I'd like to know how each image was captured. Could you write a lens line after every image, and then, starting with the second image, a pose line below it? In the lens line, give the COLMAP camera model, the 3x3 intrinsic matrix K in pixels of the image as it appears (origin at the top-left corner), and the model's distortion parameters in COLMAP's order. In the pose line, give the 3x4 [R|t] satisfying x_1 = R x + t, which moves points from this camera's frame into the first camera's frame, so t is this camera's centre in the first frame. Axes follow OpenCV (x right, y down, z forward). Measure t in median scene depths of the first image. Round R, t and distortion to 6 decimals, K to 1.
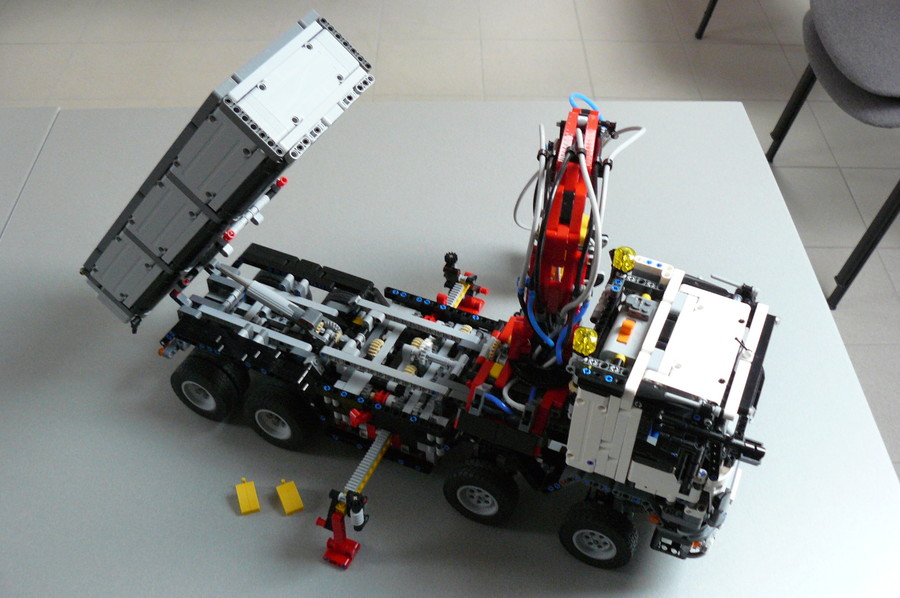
lens RADIAL K [[961.5, 0, 450.0], [0, 961.5, 299.0], [0, 0, 1]] dist [-0.145782, 0.026642]
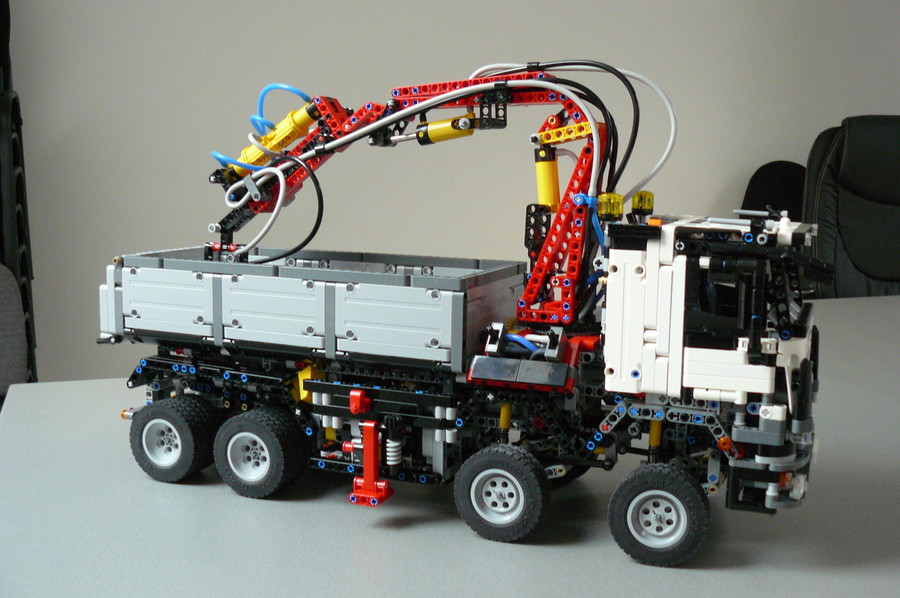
lens RADIAL K [[961.5, 0, 450.0], [0, 961.5, 299.0], [0, 0, 1]] dist [-0.145782, 0.026642]
pose [[0.999898, -0.009813, 0.010366, -0.020322], [0.013991, 0.817738, -0.575420, 0.591511], [-0.002830, 0.575507, 0.817792, 0.291859]]
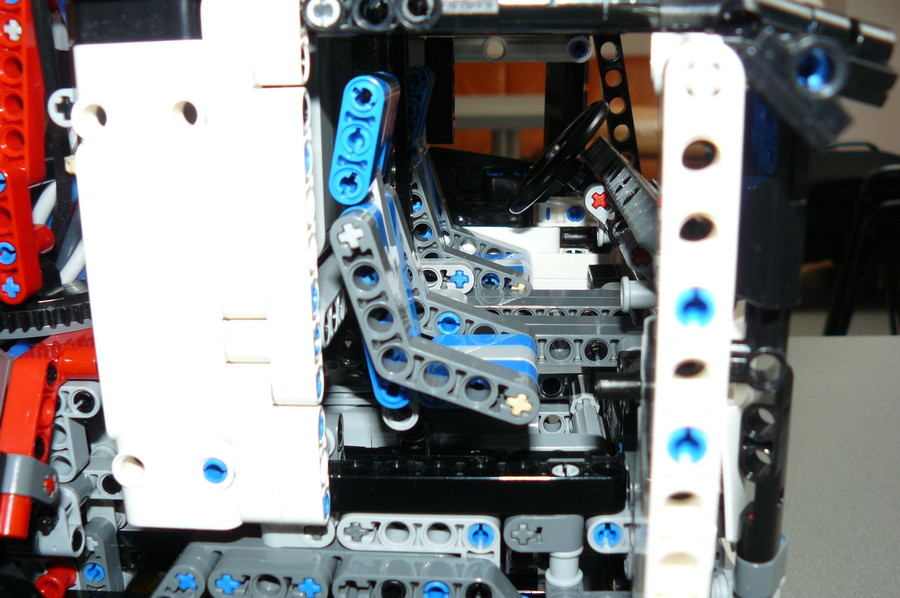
lens RADIAL K [[961.5, 0, 450.0], [0, 961.5, 299.0], [0, 0, 1]] dist [-0.145782, 0.026642]
pose [[0.942645, -0.123658, 0.310047, 0.134319], [0.255155, 0.865803, -0.430442, 0.254293], [-0.215212, 0.484864, 0.847697, 0.762527]]
